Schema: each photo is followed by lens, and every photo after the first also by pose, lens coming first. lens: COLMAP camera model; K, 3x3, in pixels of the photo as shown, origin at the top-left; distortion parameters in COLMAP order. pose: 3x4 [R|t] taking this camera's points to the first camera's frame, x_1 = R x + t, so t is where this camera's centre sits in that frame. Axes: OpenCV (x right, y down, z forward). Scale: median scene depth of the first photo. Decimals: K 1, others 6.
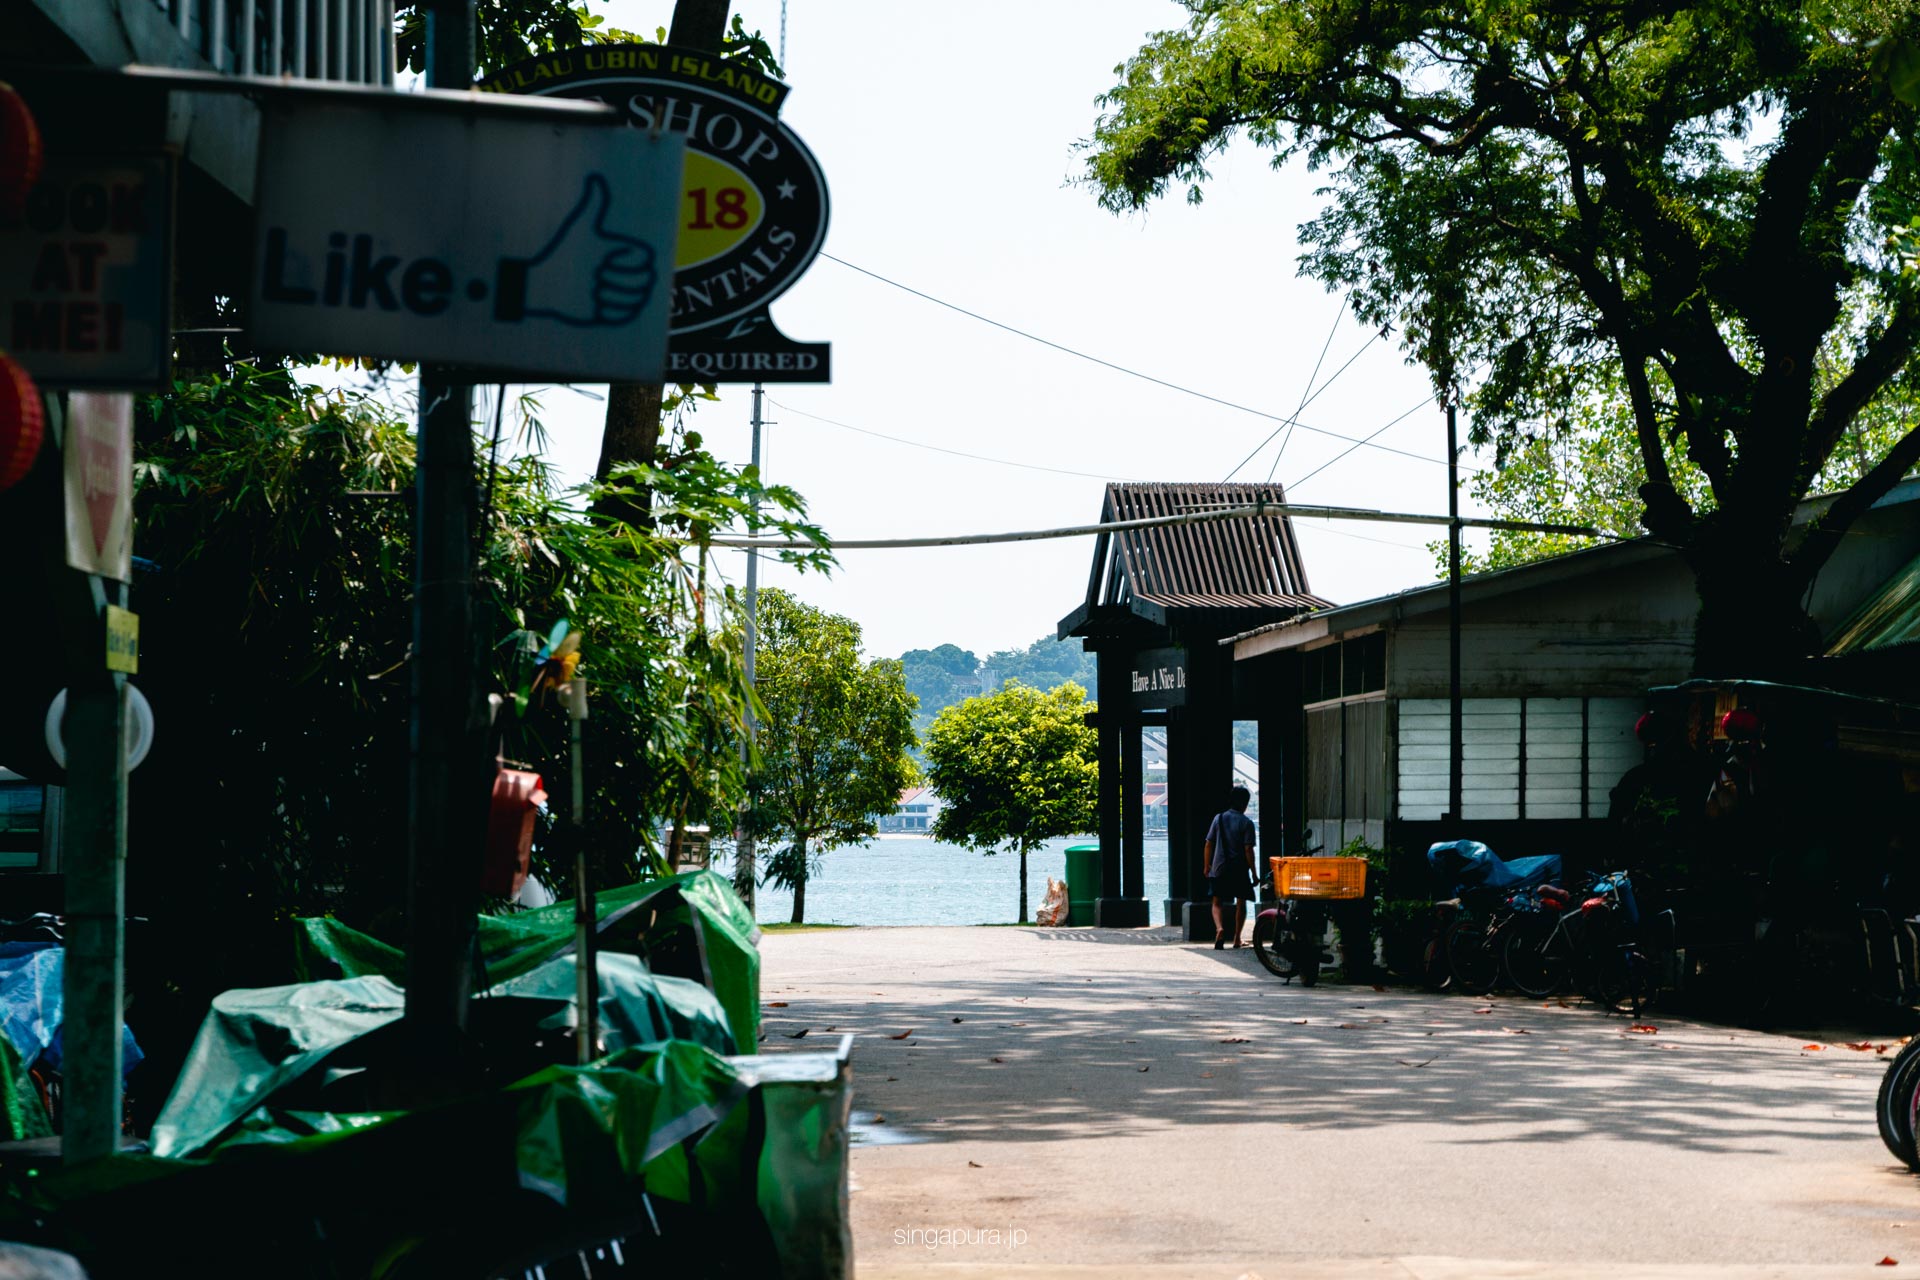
lens RADIAL K [[5750.0, 0, 958.4], [0, 5750.0, 632.2], [0, 0, 1]] dist [0.231568, 0.000000]
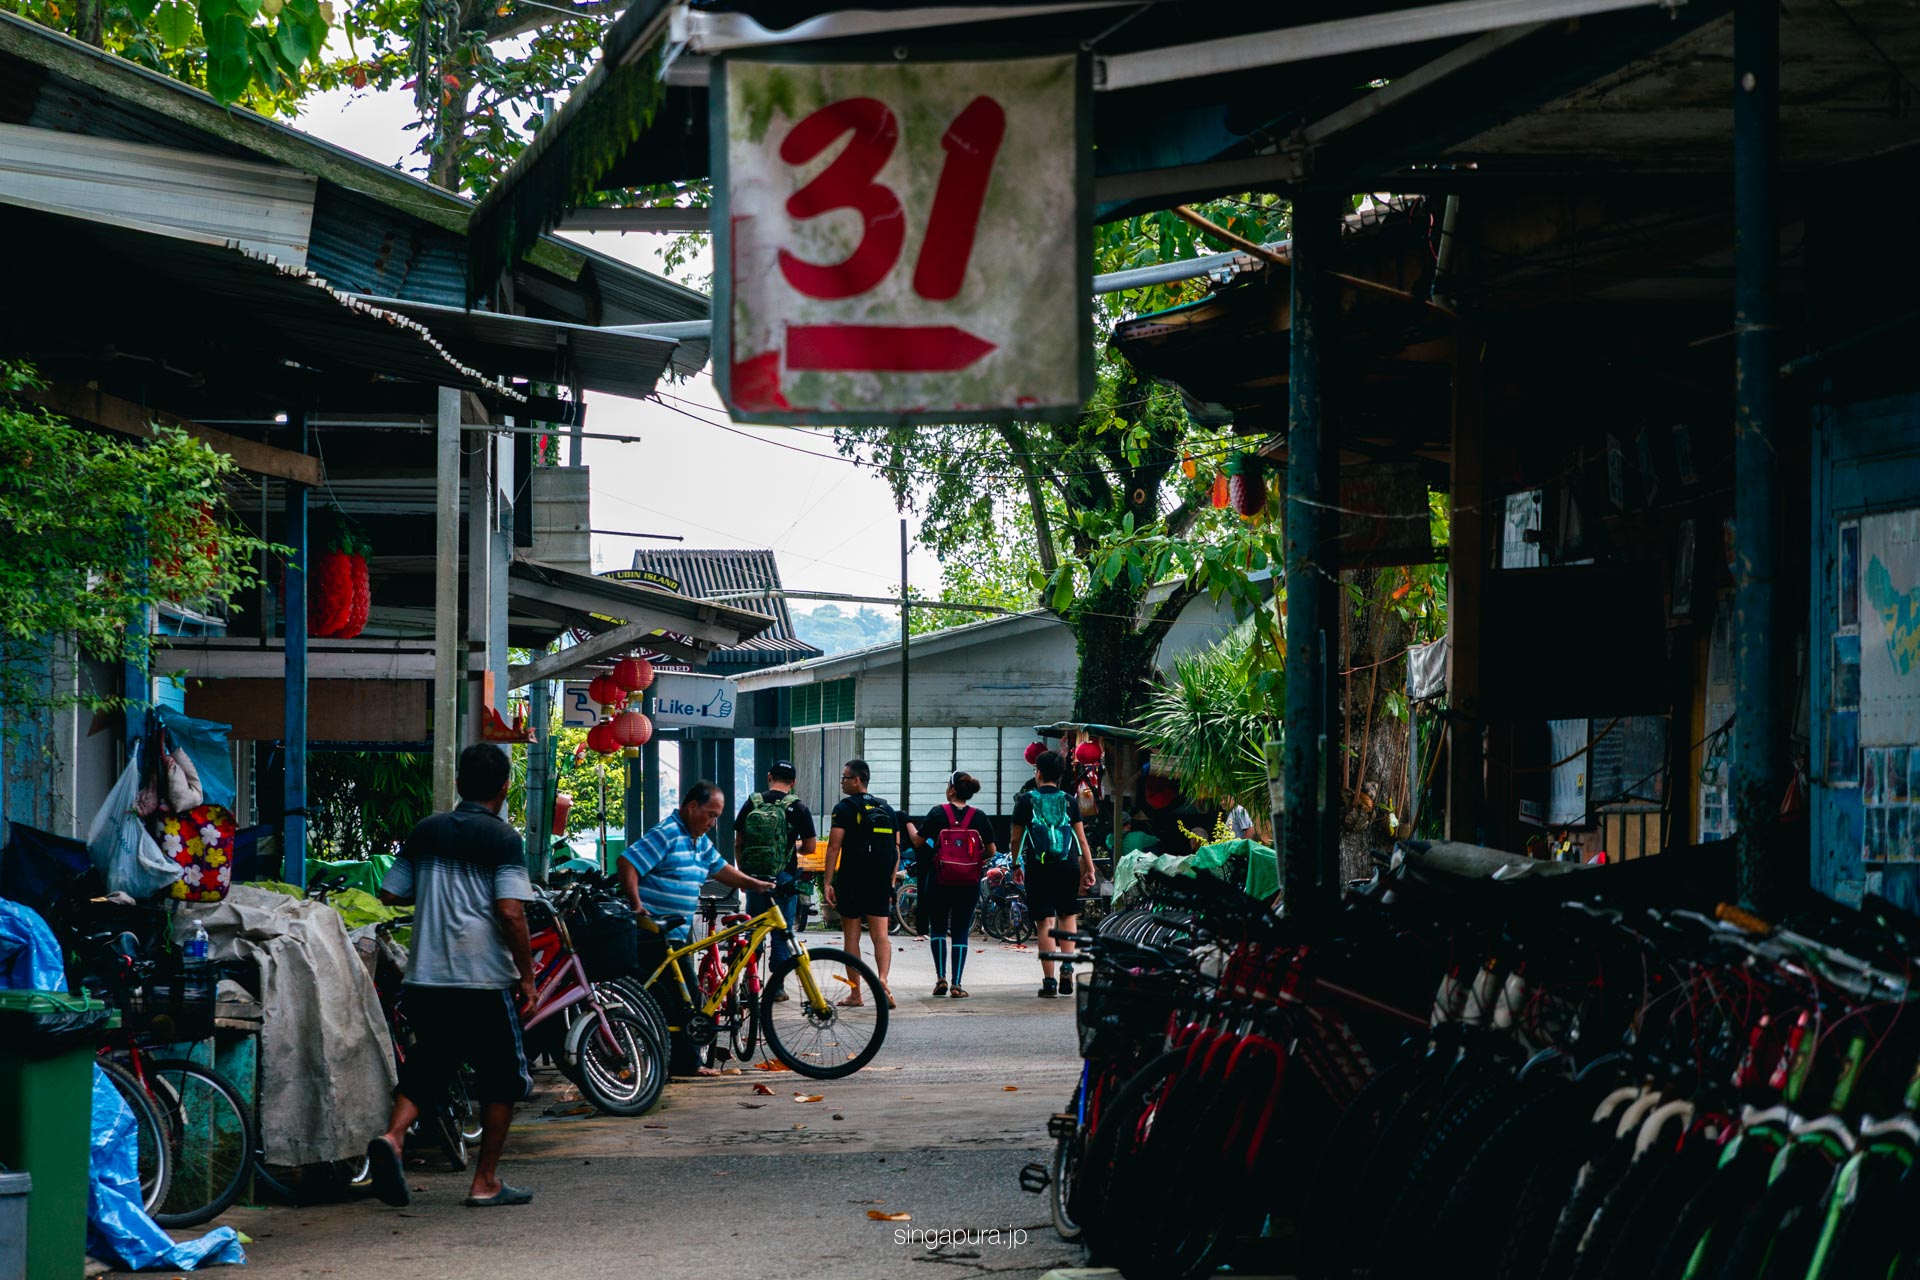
lens RADIAL K [[7554.5, 0, 960.9], [0, 7554.5, 639.6], [0, 0, 1]] dist [-0.000682, 0.000000]
pose [[0.995871, 0.009188, 0.090311, -0.062634], [-0.009890, 0.999924, 0.007323, -0.022466], [-0.090237, -0.008186, 0.995887, -0.784929]]
